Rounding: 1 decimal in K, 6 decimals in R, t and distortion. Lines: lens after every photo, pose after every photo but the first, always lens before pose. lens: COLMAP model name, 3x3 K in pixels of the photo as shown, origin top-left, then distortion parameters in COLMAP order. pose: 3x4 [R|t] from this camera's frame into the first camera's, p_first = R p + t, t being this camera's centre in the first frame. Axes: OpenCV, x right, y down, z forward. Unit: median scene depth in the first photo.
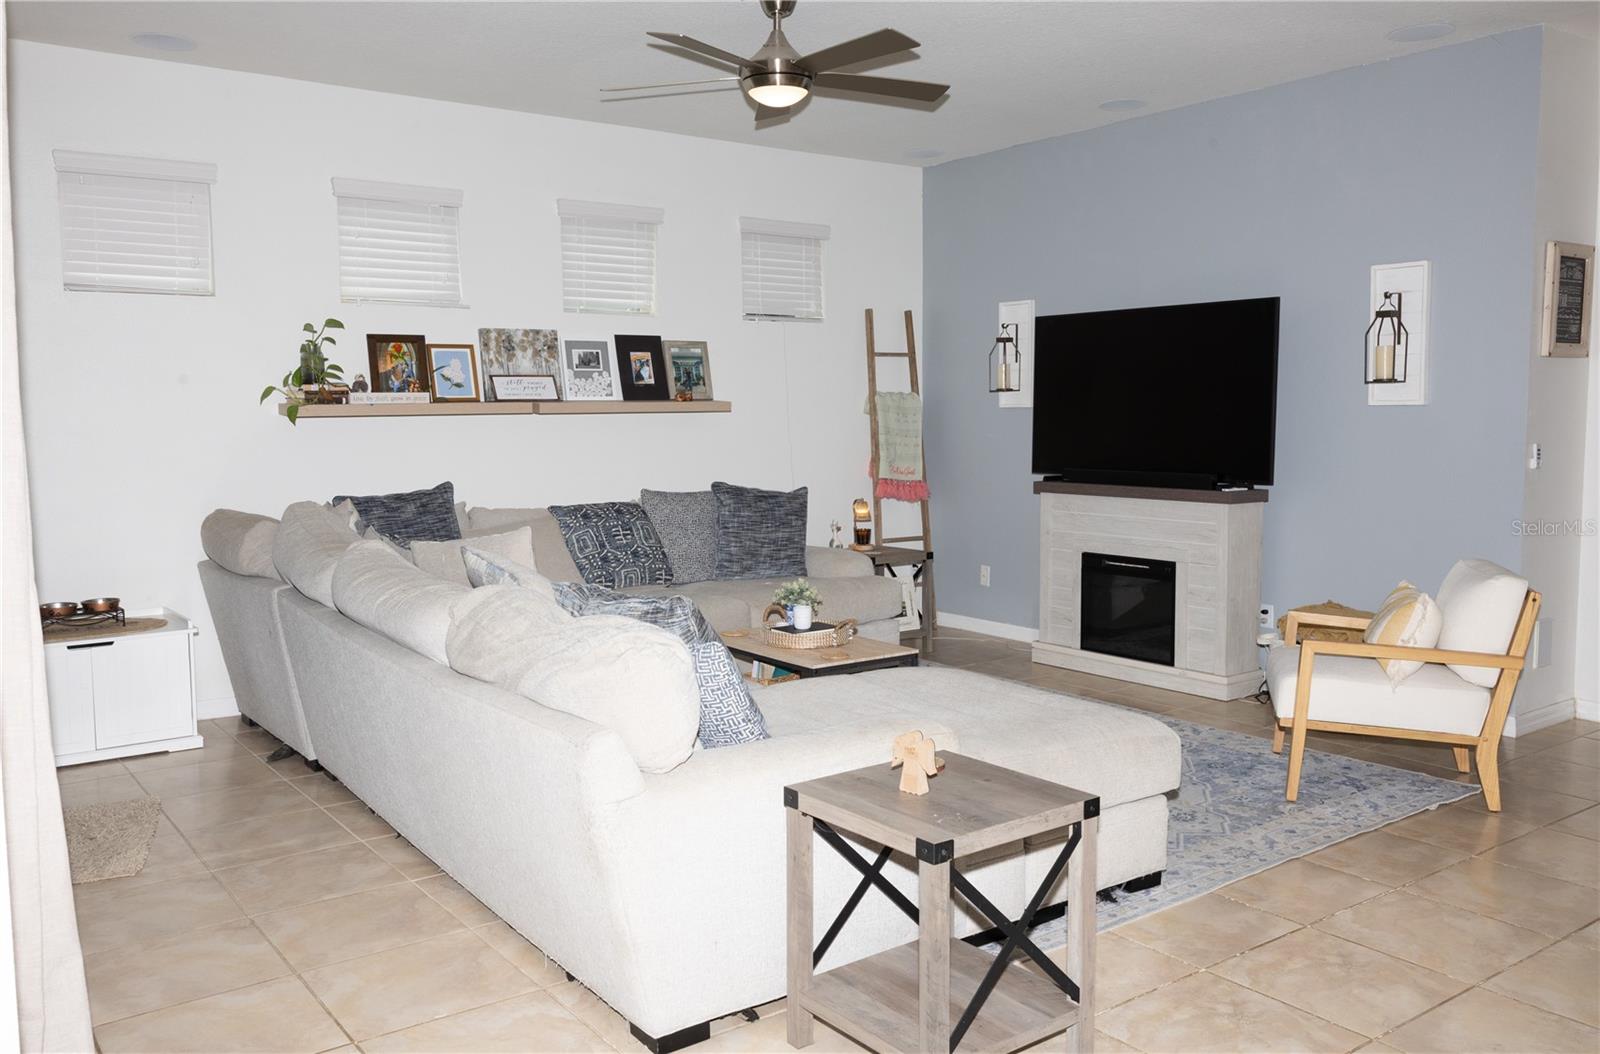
lens RADIAL K [[1299.7, 0, 798.4], [0, 1299.7, 529.0], [0, 0, 1]] dist [0.002109, 0.002172]
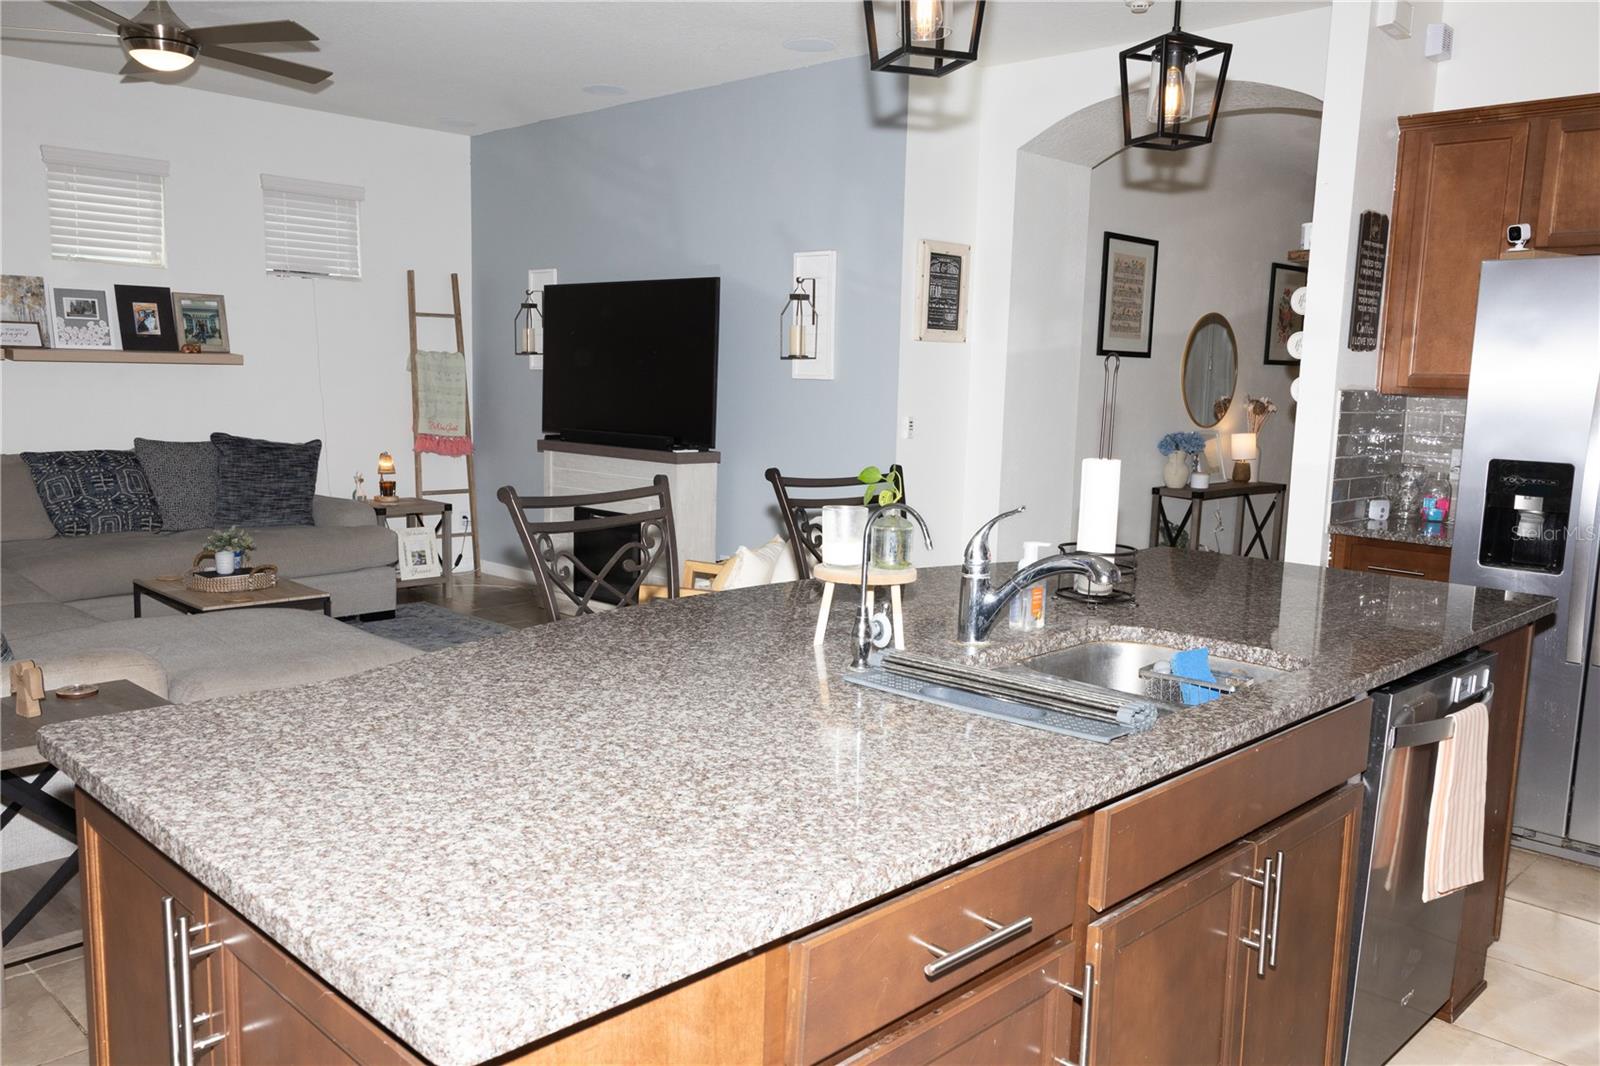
lens RADIAL K [[1261.0, 0, 801.2], [0, 1261.0, 536.7], [0, 0, 1]] dist [0.008117, 0.004593]
pose [[0.986576, 0.011082, 0.162925, 0.230604], [-0.017784, 0.999052, 0.039733, -0.001809], [-0.162331, -0.042097, 0.985838, -0.067258]]
